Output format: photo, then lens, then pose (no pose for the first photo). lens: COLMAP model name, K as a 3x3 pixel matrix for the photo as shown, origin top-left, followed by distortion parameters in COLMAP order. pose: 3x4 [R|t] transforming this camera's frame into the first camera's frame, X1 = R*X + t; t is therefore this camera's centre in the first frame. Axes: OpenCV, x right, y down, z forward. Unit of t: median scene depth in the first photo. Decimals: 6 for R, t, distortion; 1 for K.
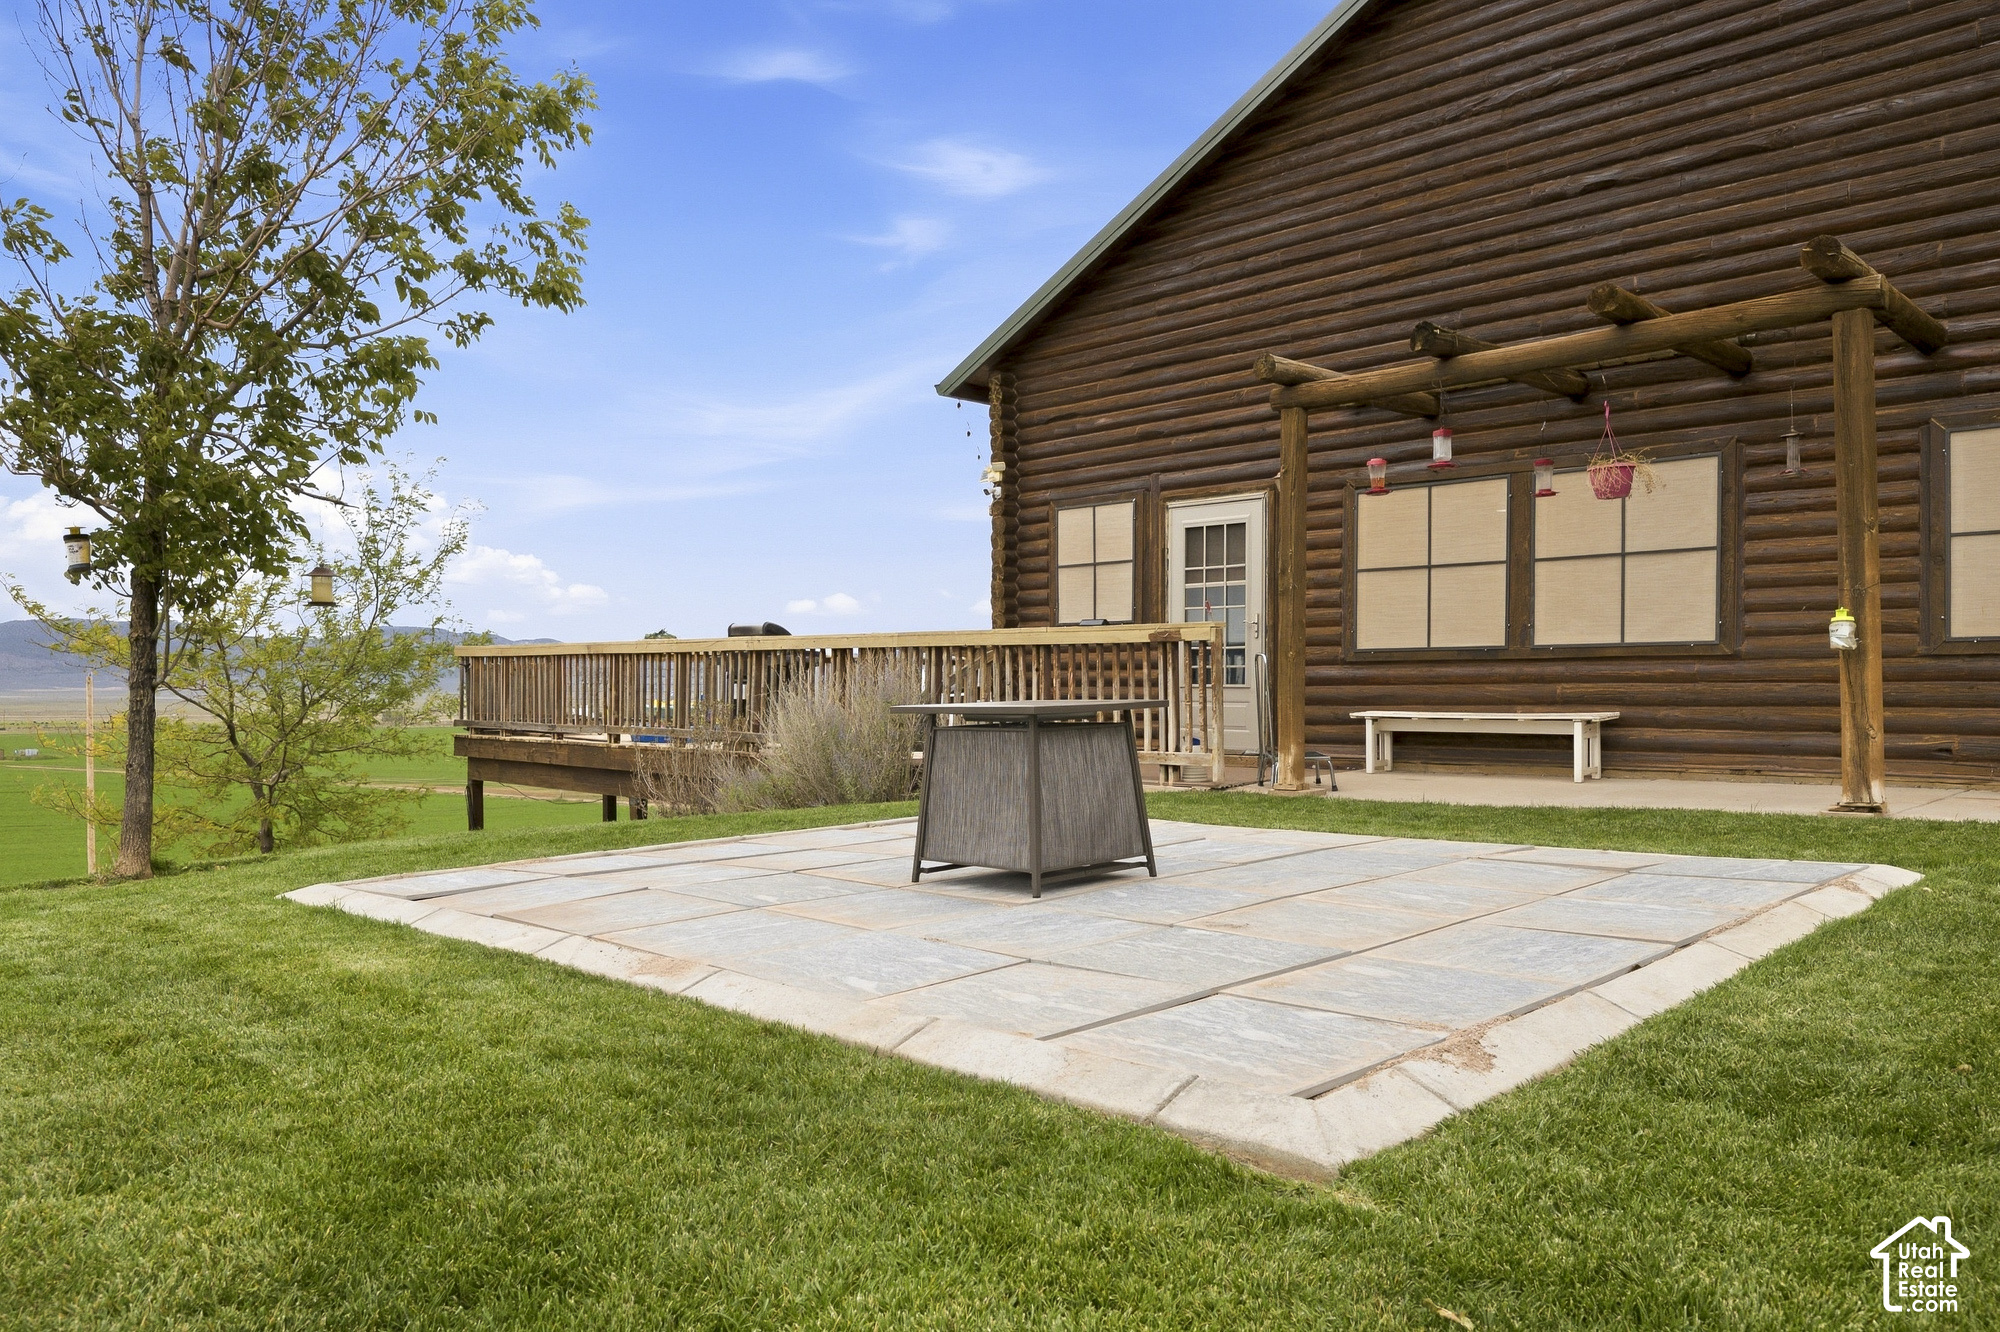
lens RADIAL K [[1425.8, 0, 1009.8], [0, 1425.8, 675.9], [0, 0, 1]] dist [-0.000498, 0.001917]
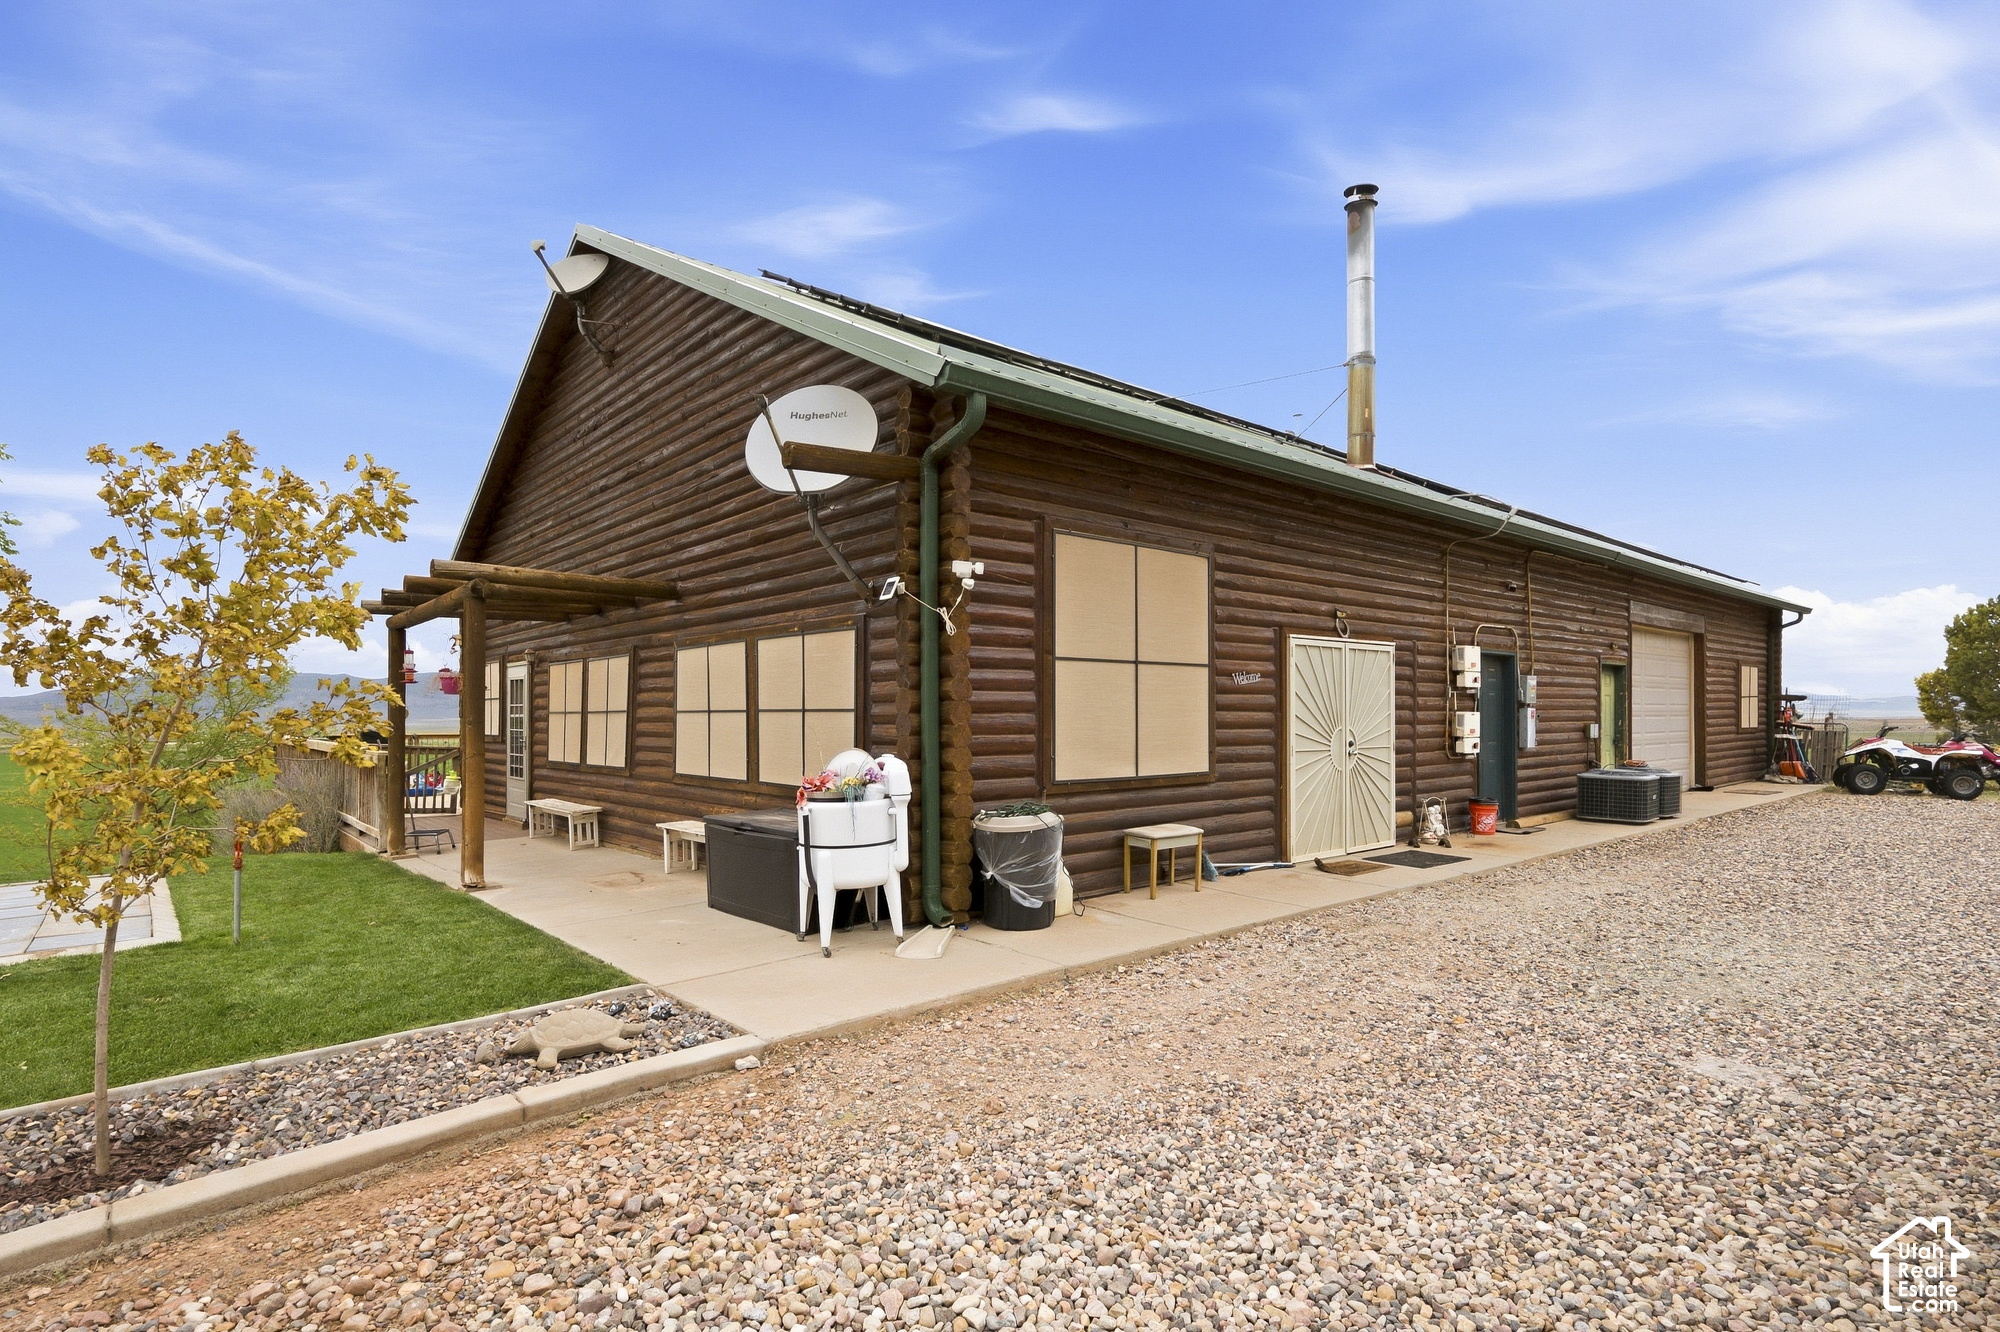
lens RADIAL K [[1009.6, 0, 1014.9], [0, 1009.6, 694.5], [0, 0, 1]] dist [0.004540, 0.000162]
pose [[0.996186, -0.006904, -0.086982, 0.906009], [0.006137, 0.999940, -0.009087, -0.082391], [0.087040, 0.008519, 0.996168, -0.109691]]
